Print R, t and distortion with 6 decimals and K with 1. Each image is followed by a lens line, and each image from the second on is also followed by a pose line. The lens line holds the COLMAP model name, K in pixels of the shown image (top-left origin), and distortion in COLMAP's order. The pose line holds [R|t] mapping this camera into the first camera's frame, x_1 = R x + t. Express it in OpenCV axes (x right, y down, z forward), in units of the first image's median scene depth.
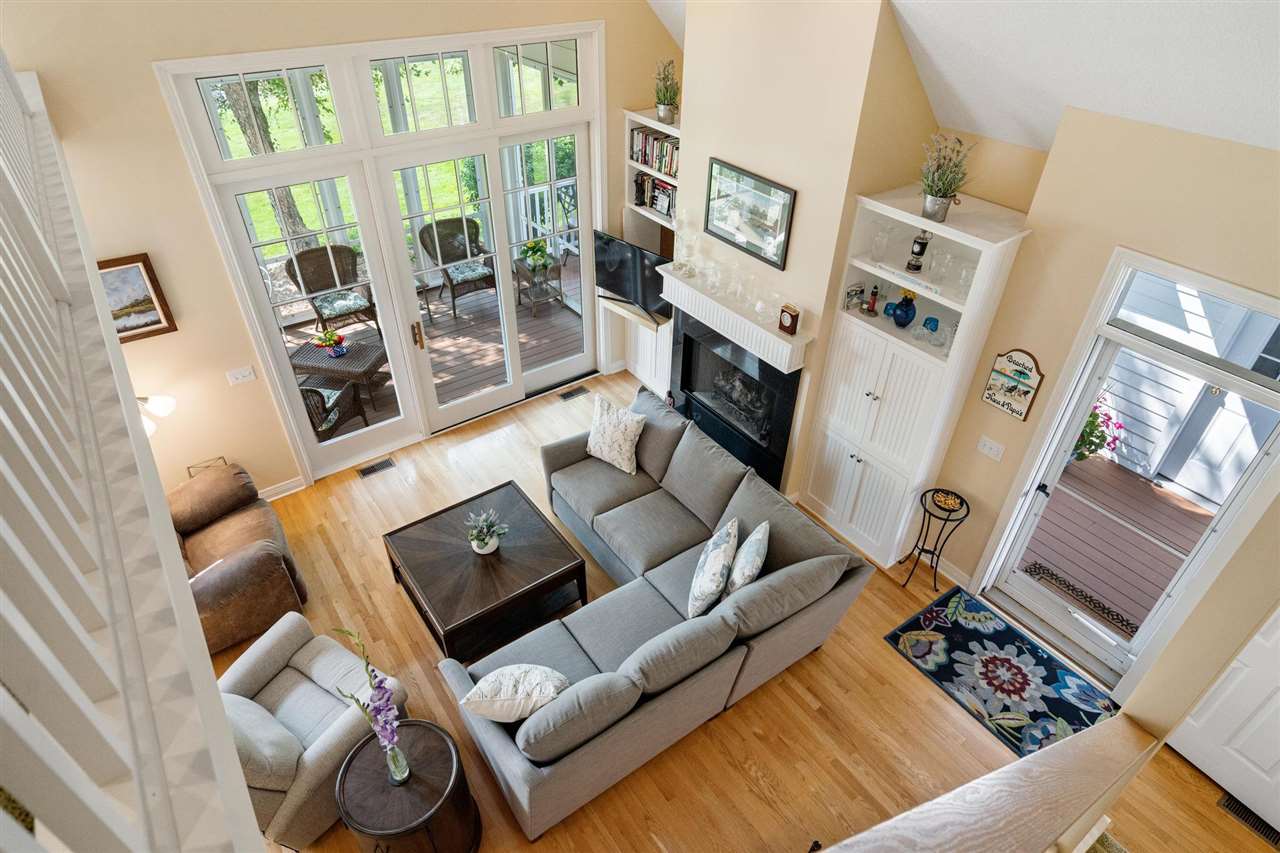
lens RADIAL K [[726.2, 0, 638.4], [0, 726.2, 427.8], [0, 0, 1]] dist [0.001931, 0.002349]
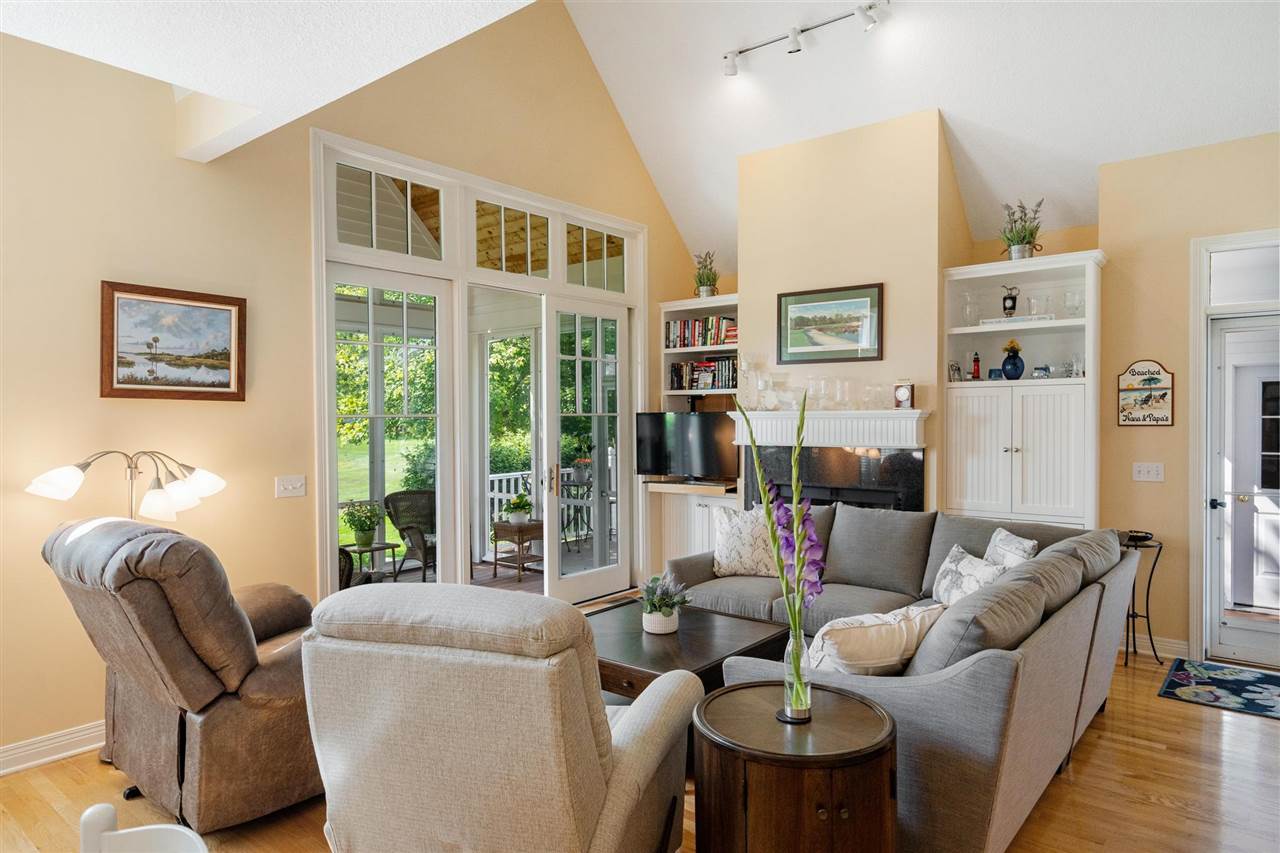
lens RADIAL K [[781.8, 0, 643.0], [0, 781.8, 420.3], [0, 0, 1]] dist [0.019714, 0.000415]
pose [[0.965069, -0.015645, 0.261527, -0.440227], [0.167568, 0.804206, -0.570240, 0.451605], [-0.201400, 0.594144, 0.778736, 0.253811]]
